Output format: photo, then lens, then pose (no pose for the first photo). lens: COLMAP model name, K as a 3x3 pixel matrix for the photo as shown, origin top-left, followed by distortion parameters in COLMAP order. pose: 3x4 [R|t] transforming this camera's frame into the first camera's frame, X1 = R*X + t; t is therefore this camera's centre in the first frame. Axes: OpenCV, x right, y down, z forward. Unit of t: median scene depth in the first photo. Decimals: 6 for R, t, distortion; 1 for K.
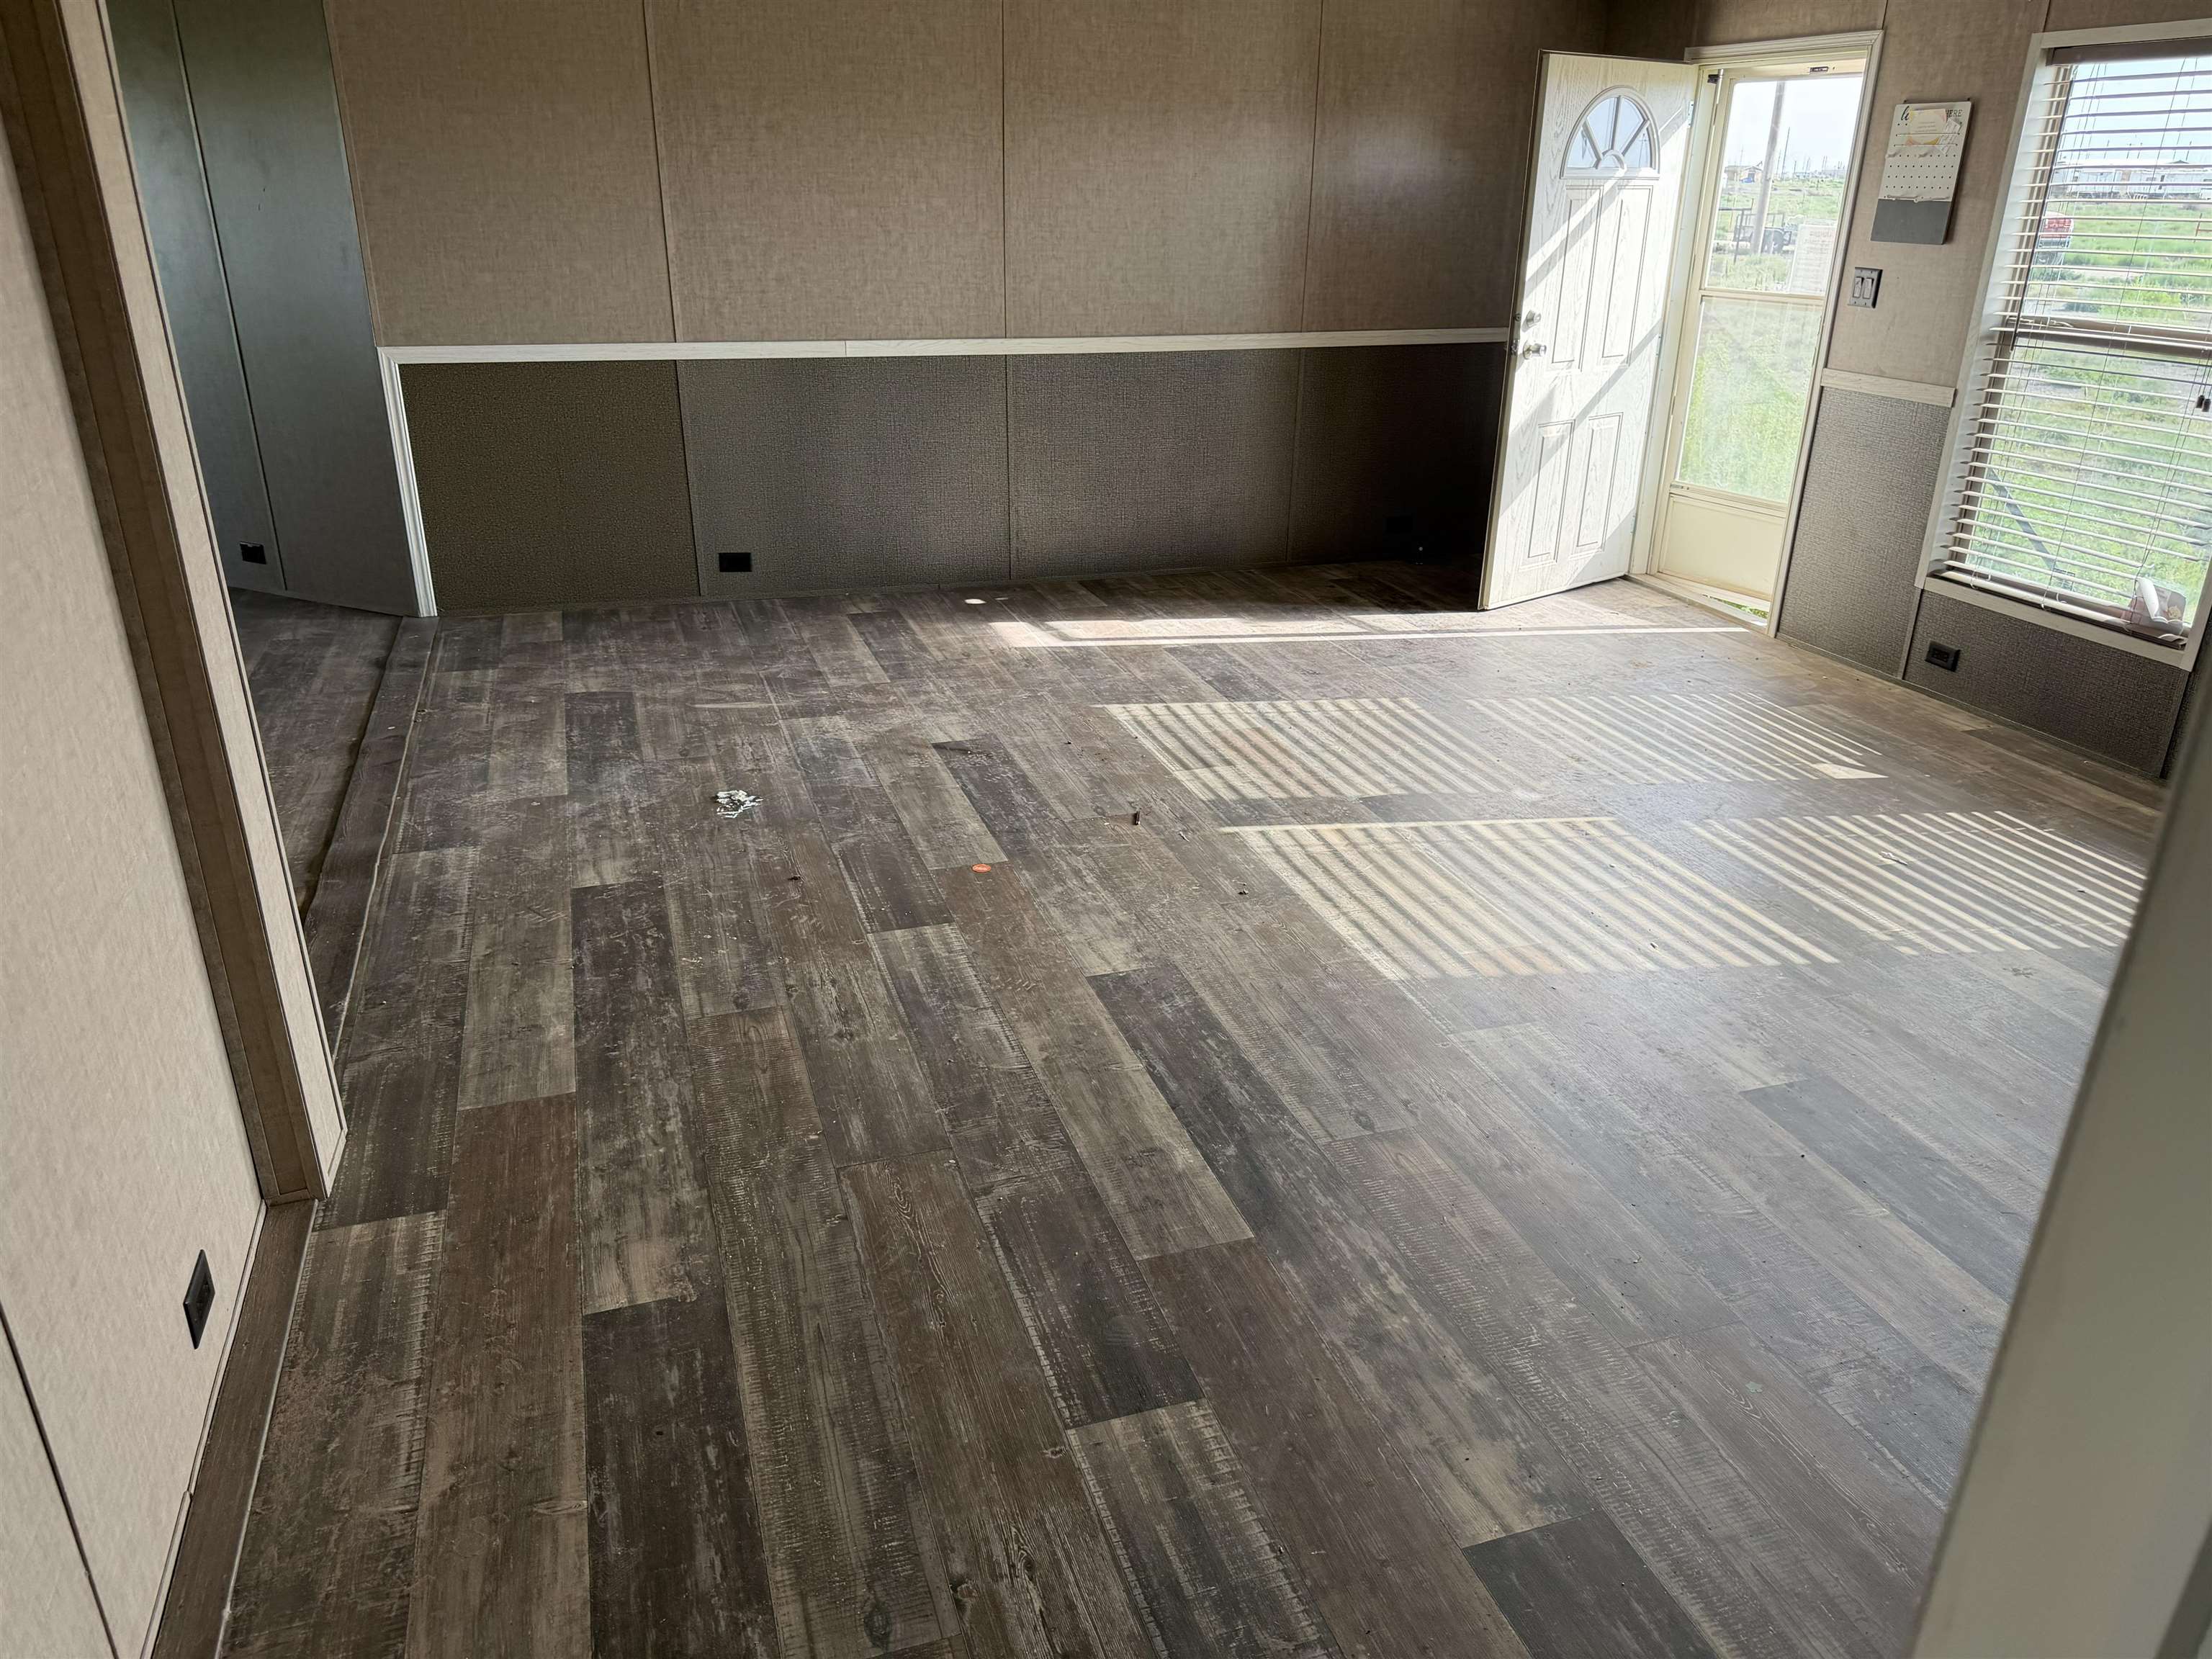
lens RADIAL K [[1553.7, 0, 1098.7], [0, 1553.7, 831.9], [0, 0, 1]] dist [0.023328, -0.034600]
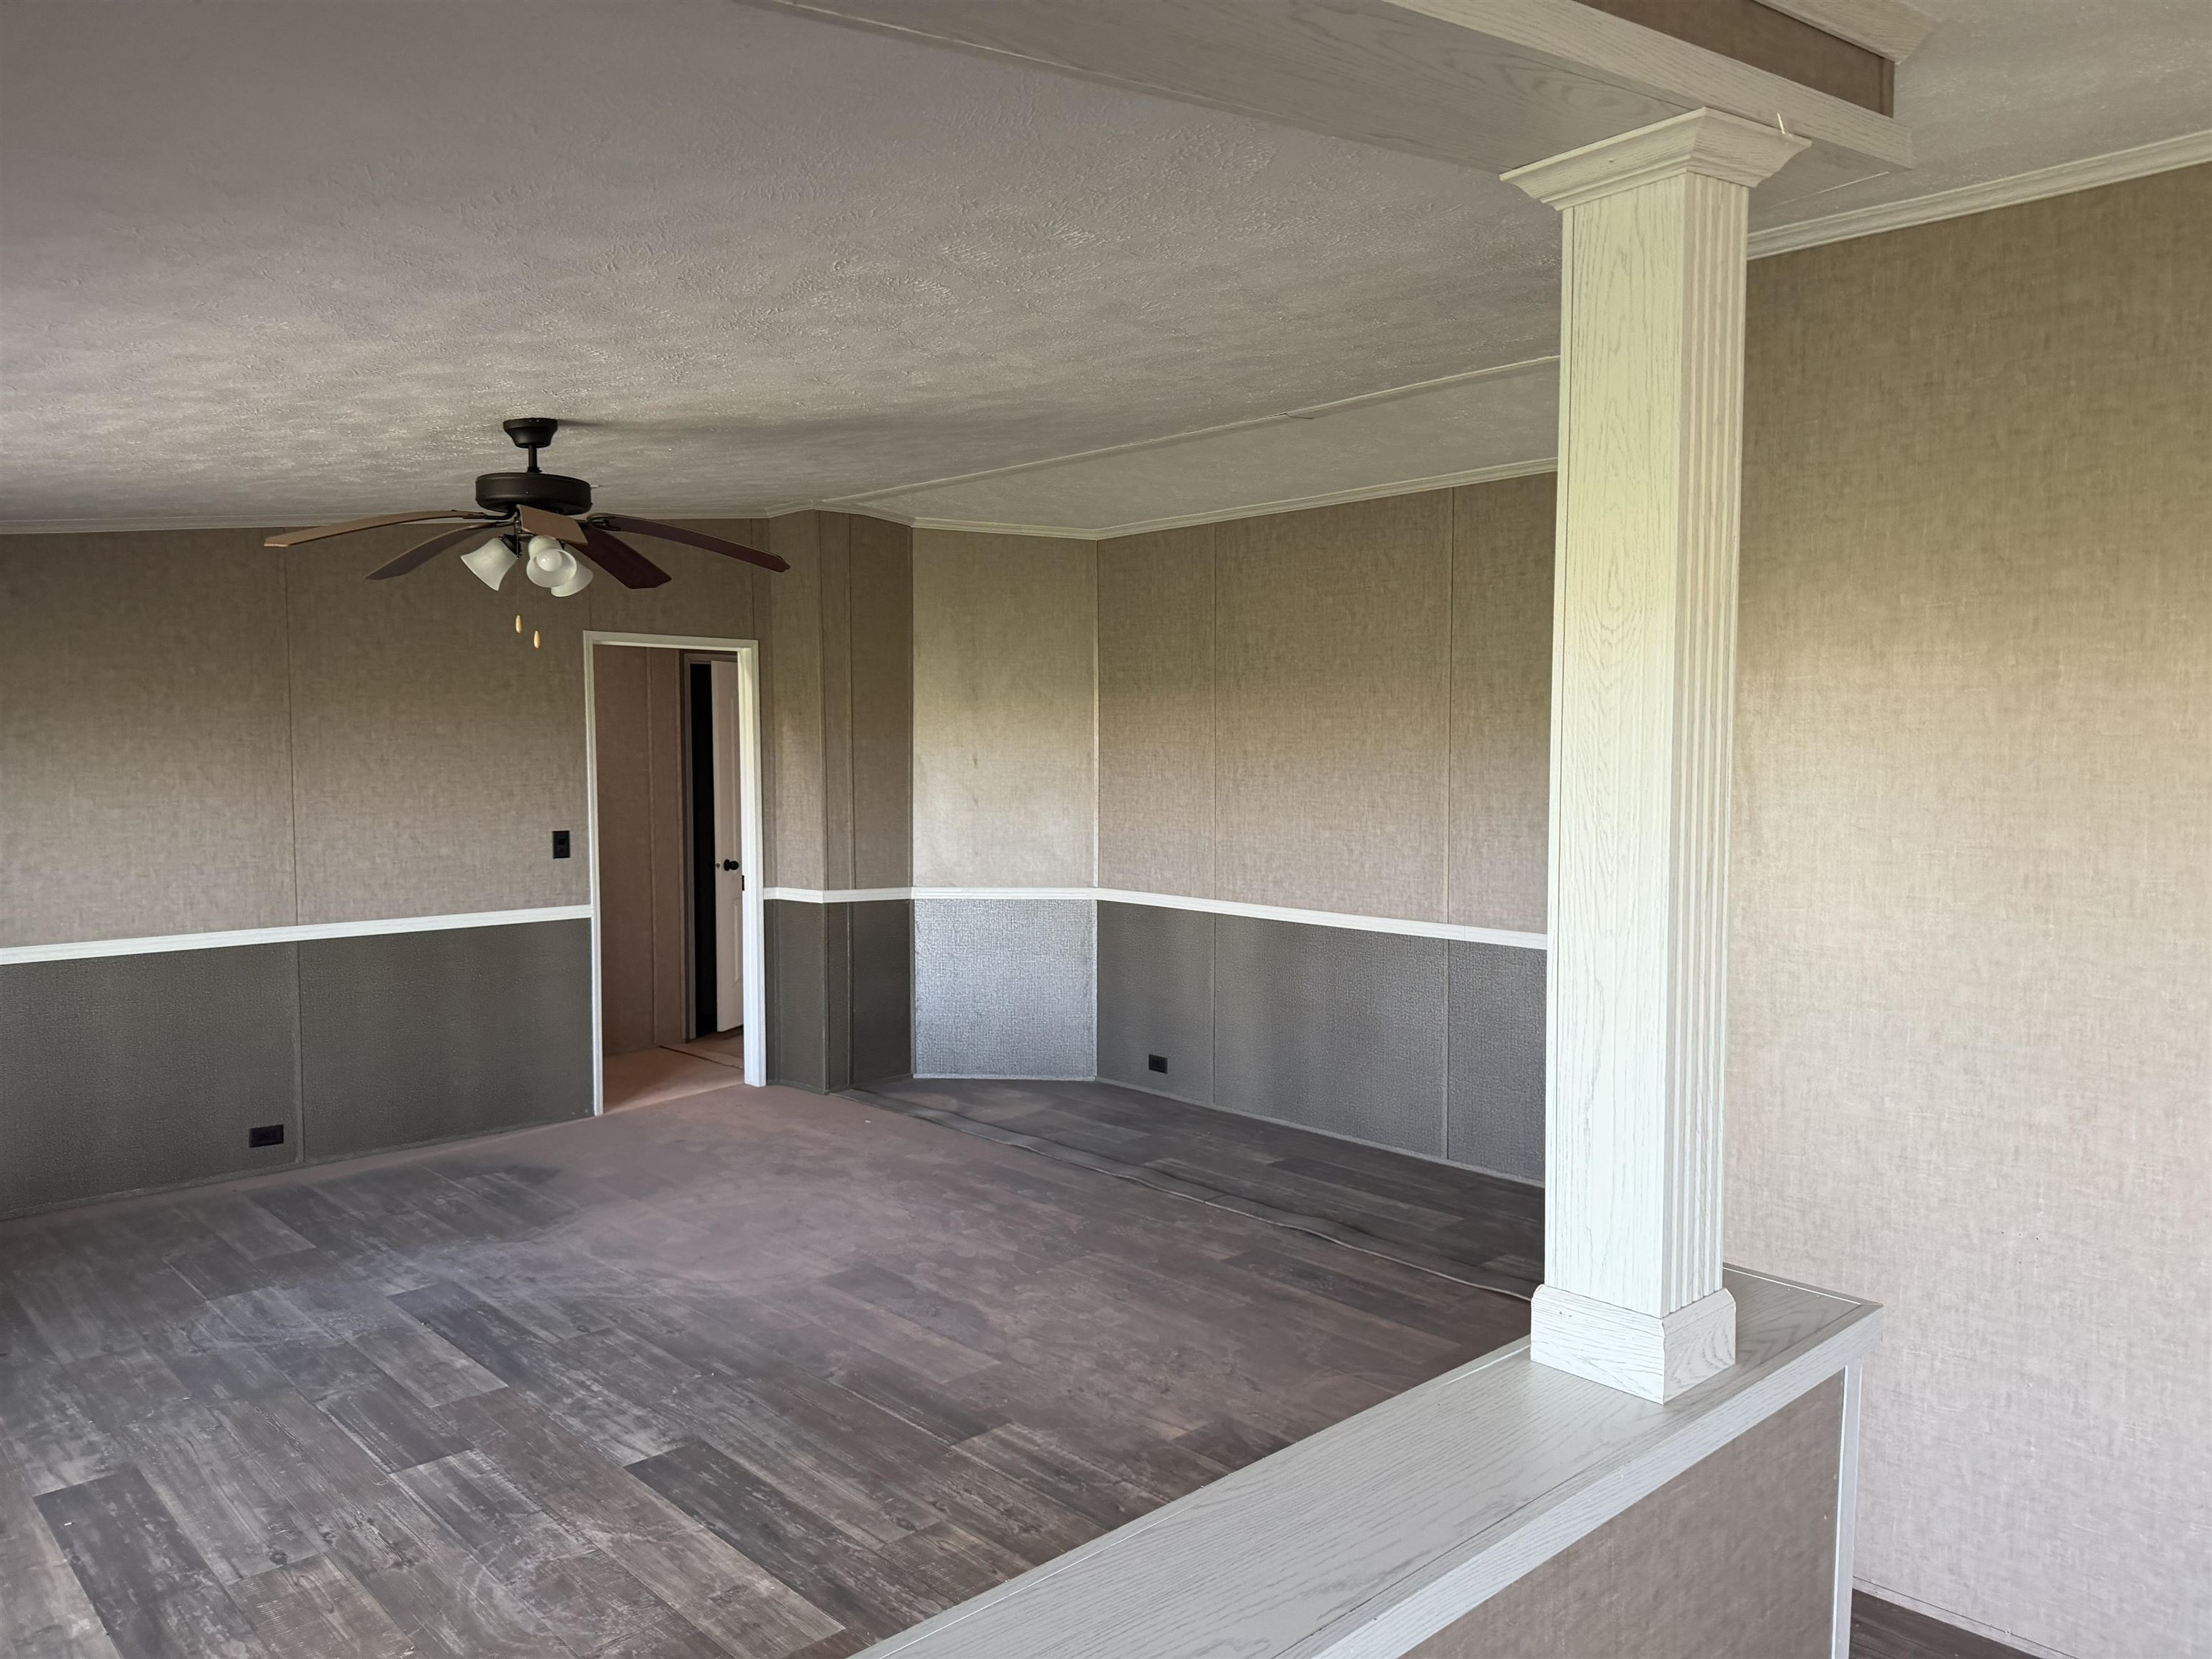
lens RADIAL K [[1553.7, 0, 1114.4], [0, 1553.7, 843.4], [0, 0, 1]] dist [0.023328, -0.034600]
pose [[0.897892, -0.033702, 0.438923, -0.028341], [0.180012, 0.938003, -0.296221, 0.330972], [-0.401728, 0.344986, 0.848292, -0.863035]]
